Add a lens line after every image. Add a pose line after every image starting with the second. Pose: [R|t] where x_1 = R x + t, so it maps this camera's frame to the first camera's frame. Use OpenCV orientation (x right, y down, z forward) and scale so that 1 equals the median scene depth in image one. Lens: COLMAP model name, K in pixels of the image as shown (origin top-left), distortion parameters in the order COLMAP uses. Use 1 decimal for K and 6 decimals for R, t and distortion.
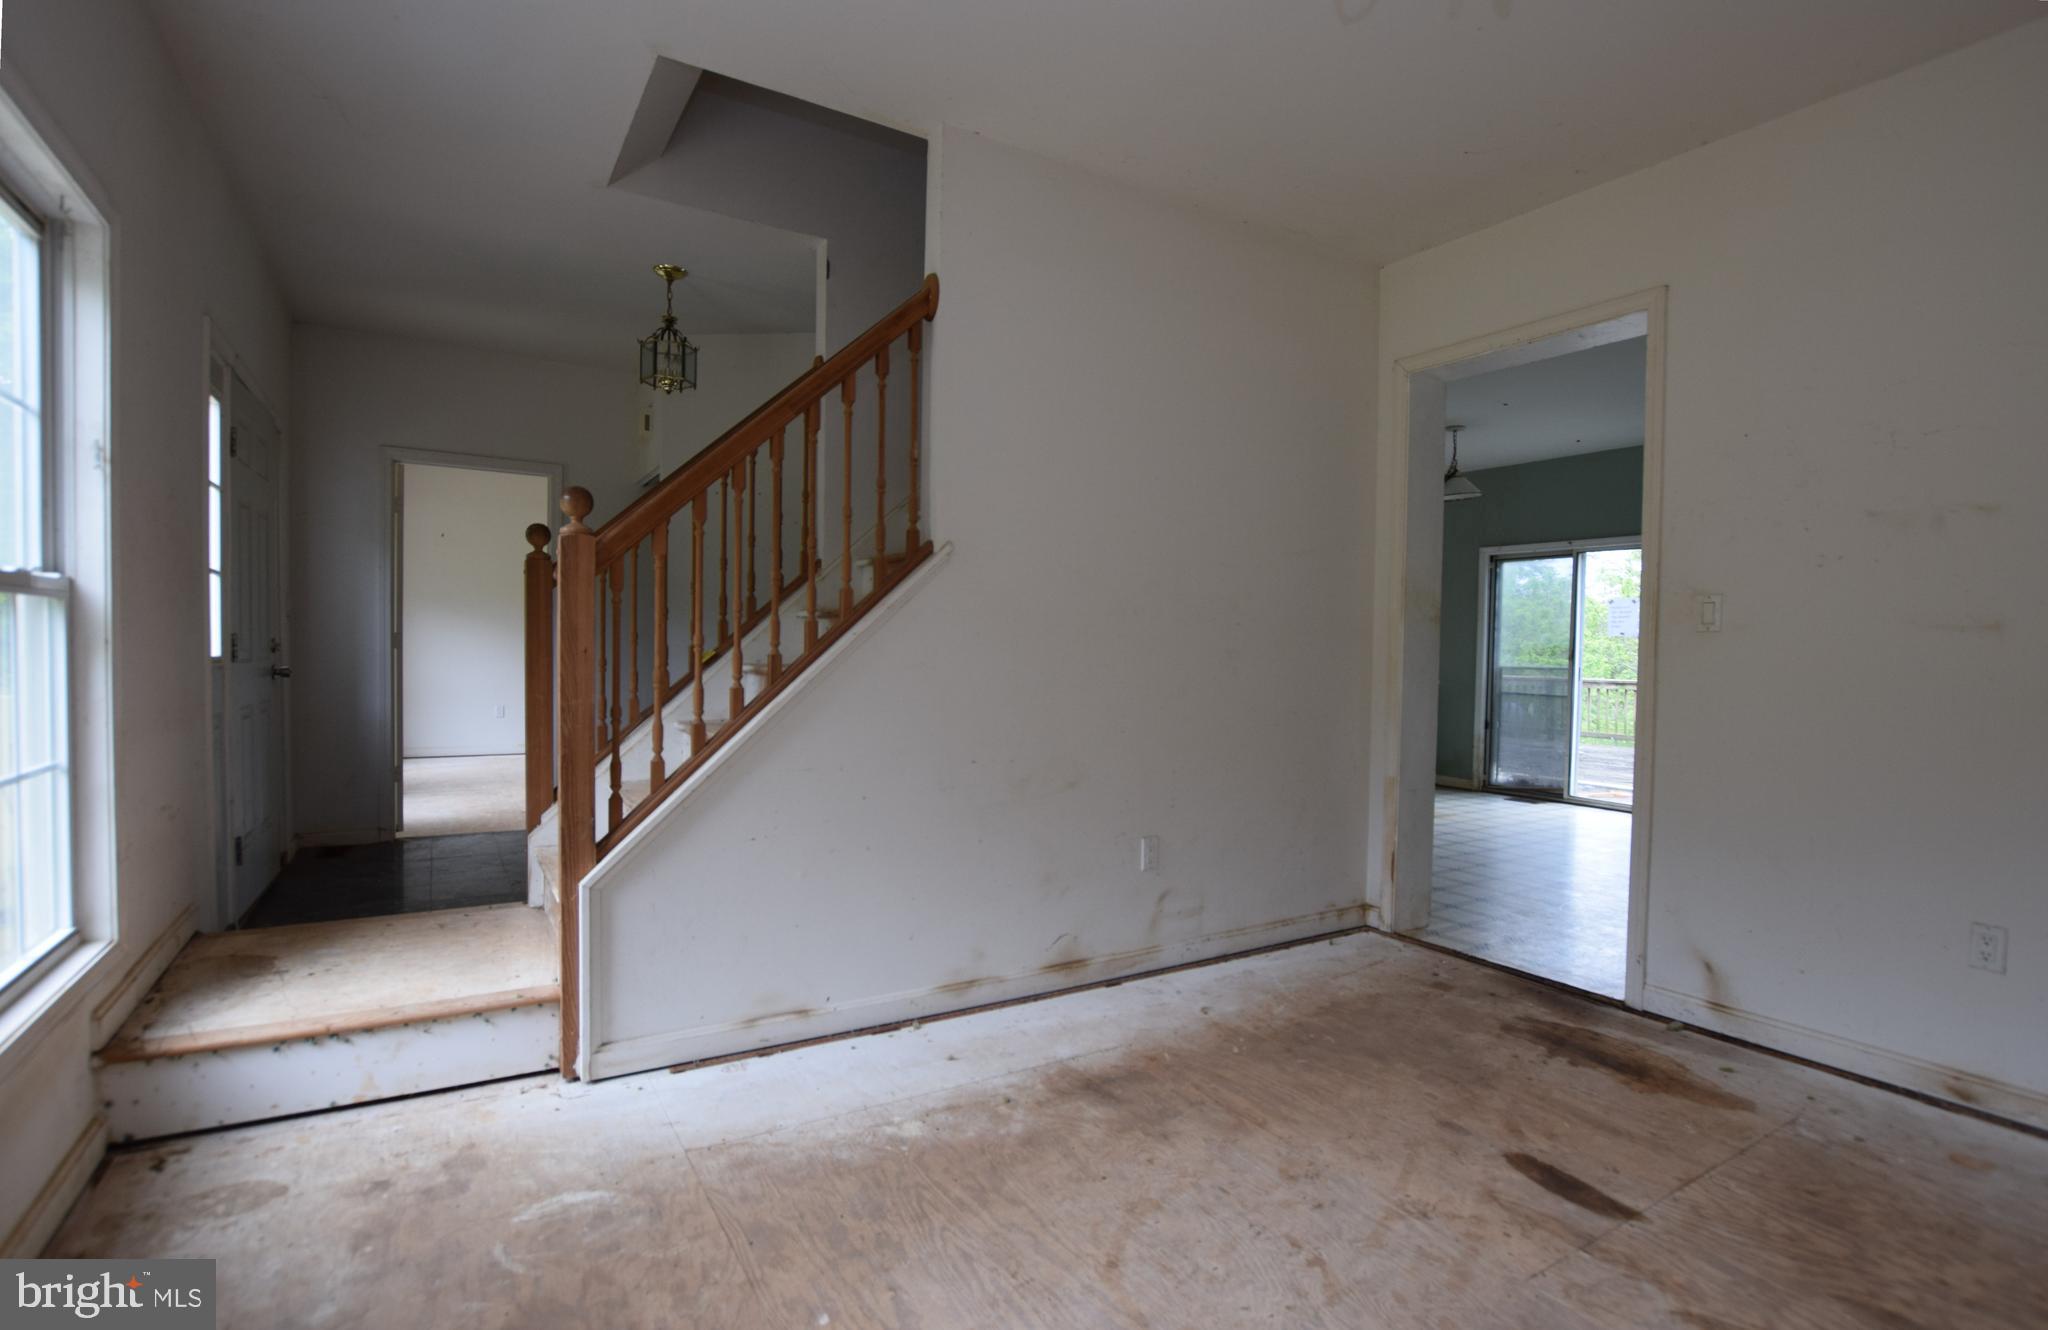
lens RADIAL K [[976.3, 0, 1038.7], [0, 976.3, 677.8], [0, 0, 1]] dist [-0.023627, -0.000164]
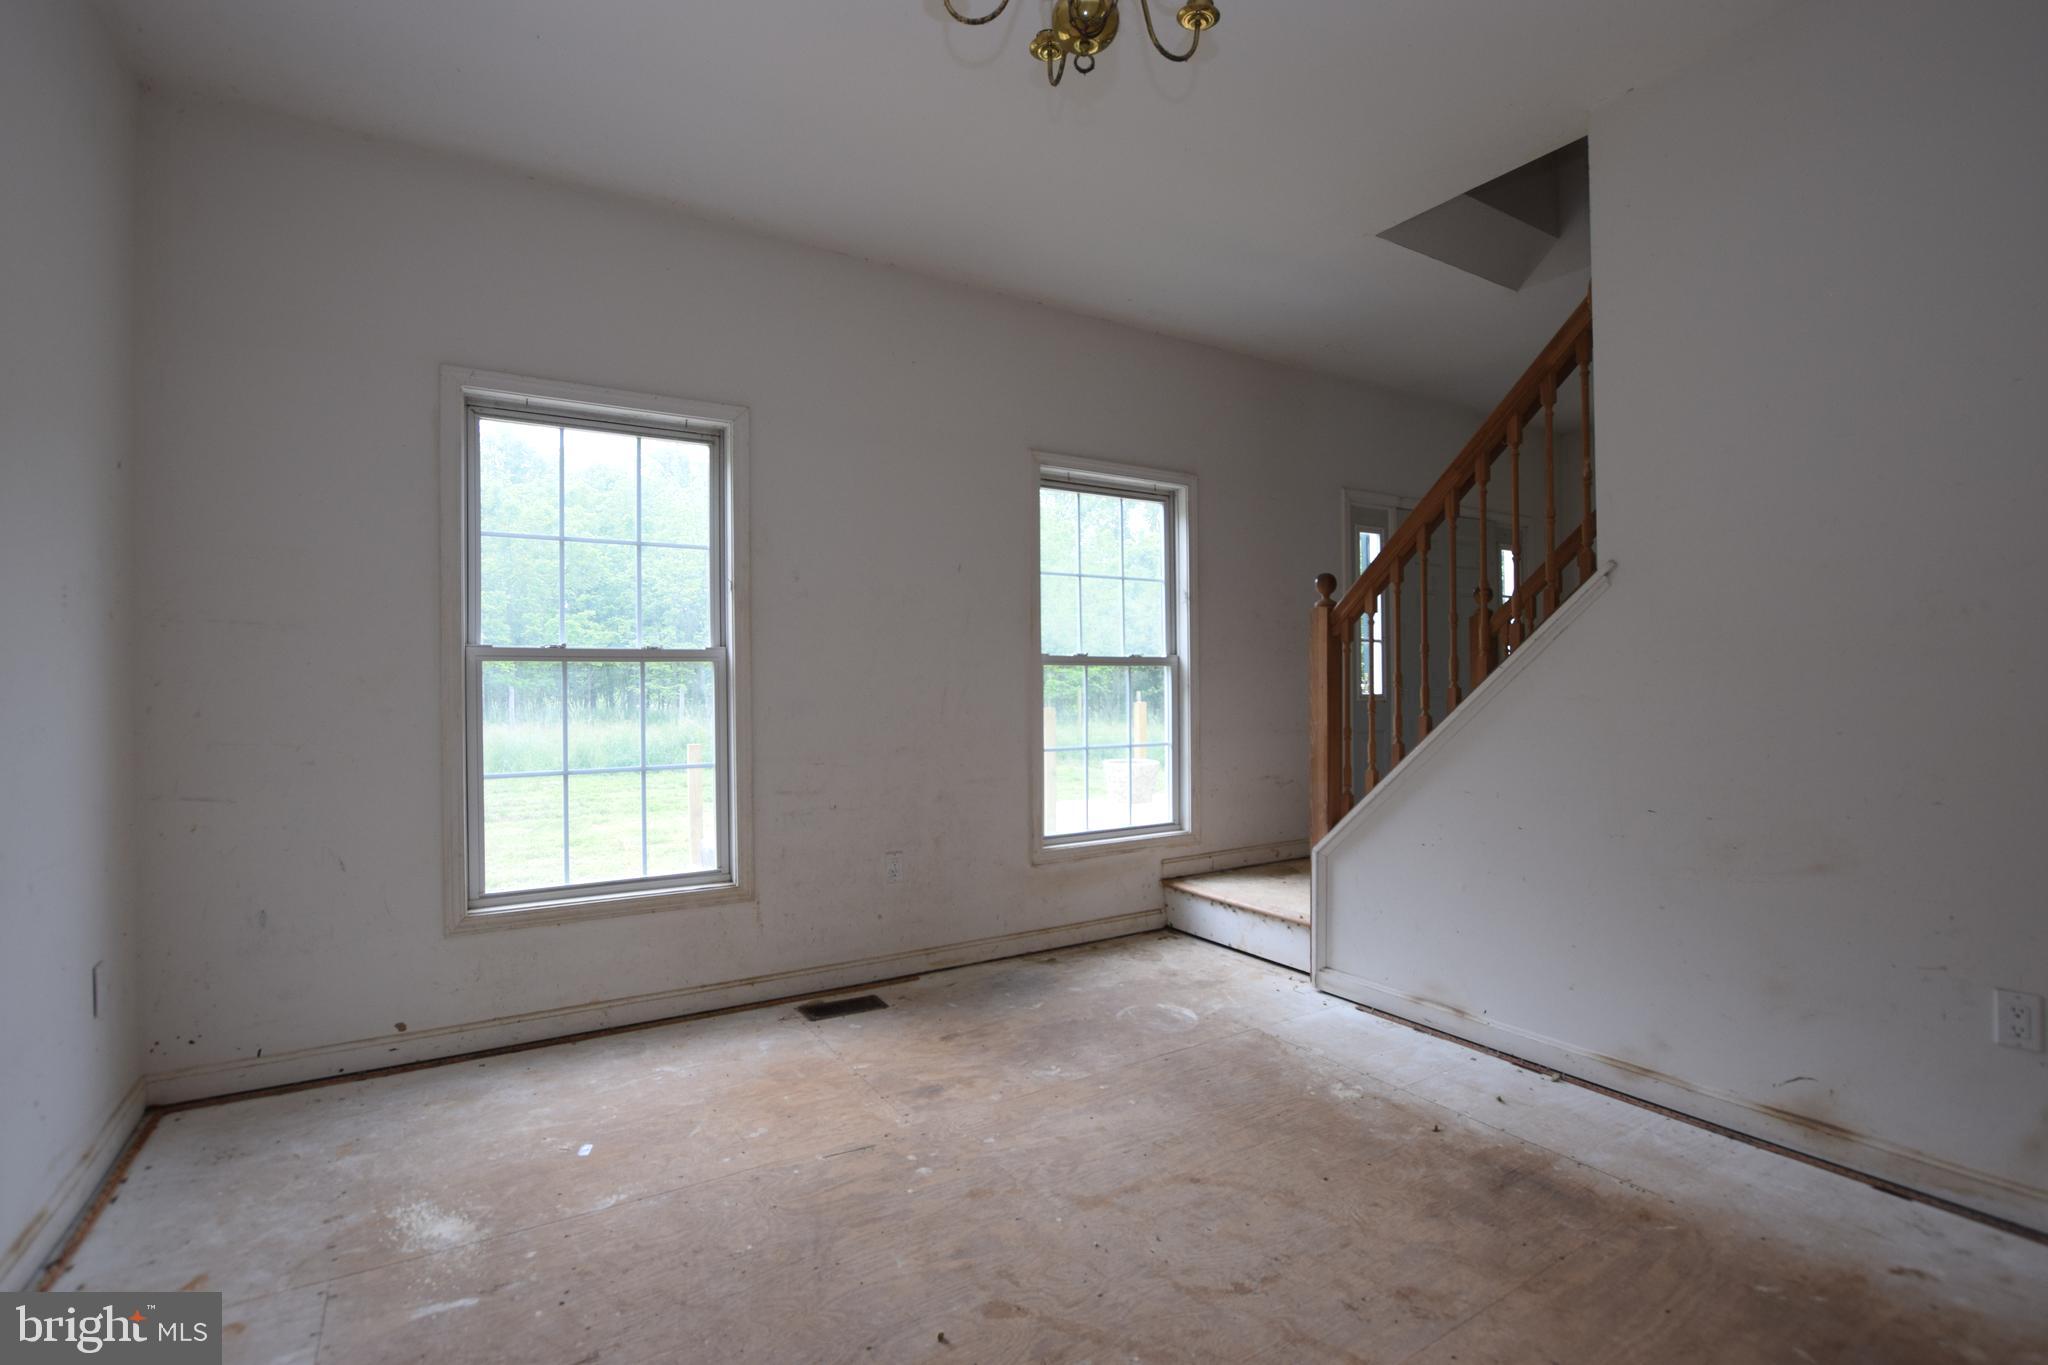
lens RADIAL K [[938.5, 0, 1019.6], [0, 938.5, 690.2], [0, 0, 1]] dist [-0.030167, 0.003034]
pose [[-0.005037, -0.011914, -0.999916, 0.975871], [-0.020415, 0.999722, -0.011808, 0.001729], [0.999779, 0.020354, -0.005279, 0.594625]]
